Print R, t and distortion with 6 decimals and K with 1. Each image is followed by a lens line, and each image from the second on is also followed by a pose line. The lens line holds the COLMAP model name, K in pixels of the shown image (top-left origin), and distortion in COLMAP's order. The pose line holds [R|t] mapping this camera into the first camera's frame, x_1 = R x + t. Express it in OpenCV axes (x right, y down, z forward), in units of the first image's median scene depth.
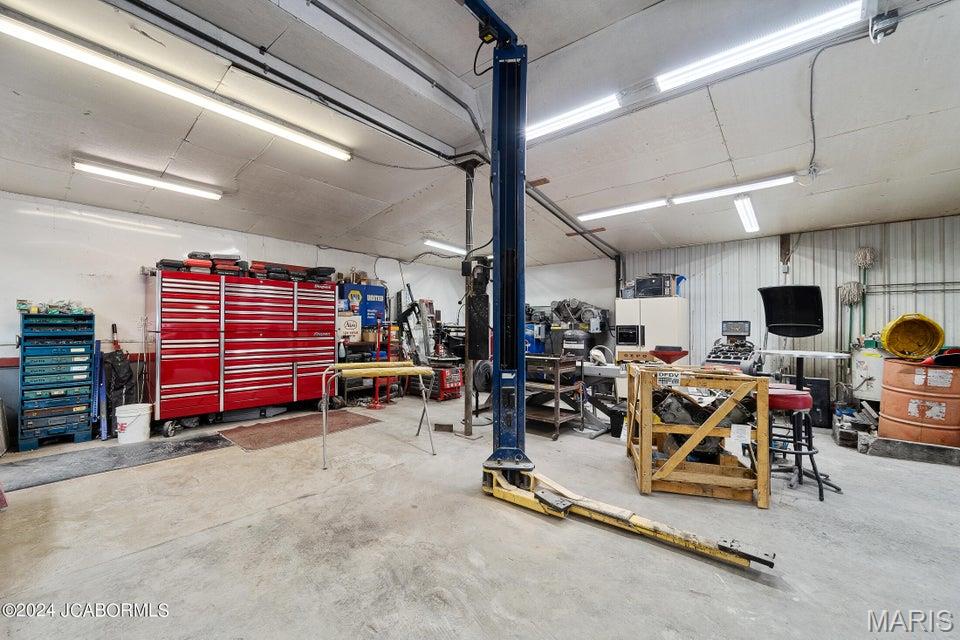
lens RADIAL K [[389.9, 0, 475.3], [0, 389.9, 325.6], [0, 0, 1]] dist [0.000563, 0.000302]
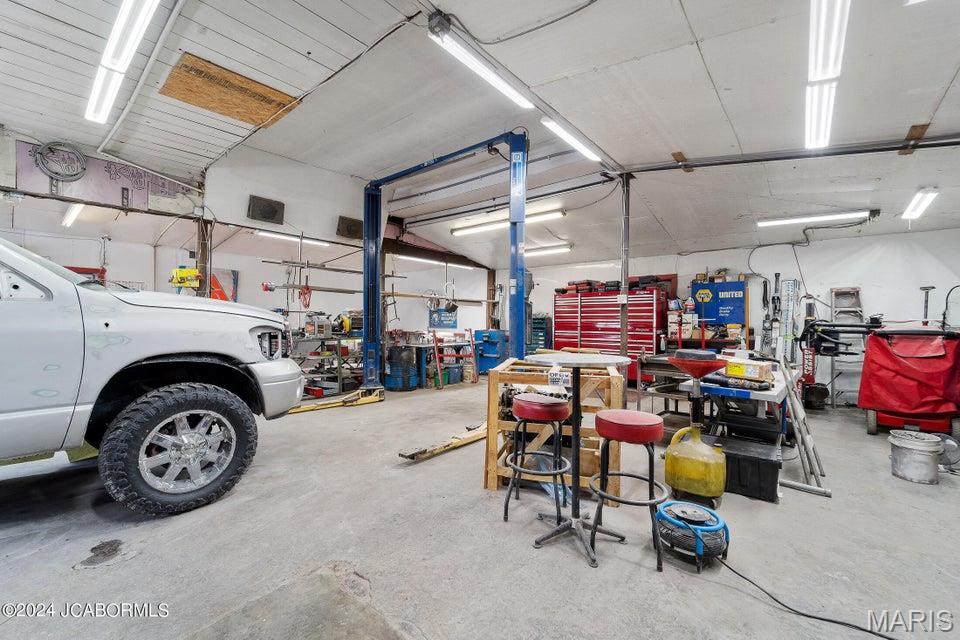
lens RADIAL K [[389.9, 0, 475.3], [0, 389.9, 325.6], [0, 0, 1]] dist [0.000563, 0.000302]
pose [[0.001713, 0.003786, -0.999991, 1.089025], [-0.001476, 0.999992, 0.003784, 0.005507], [0.999997, 0.001470, 0.001718, 0.575979]]
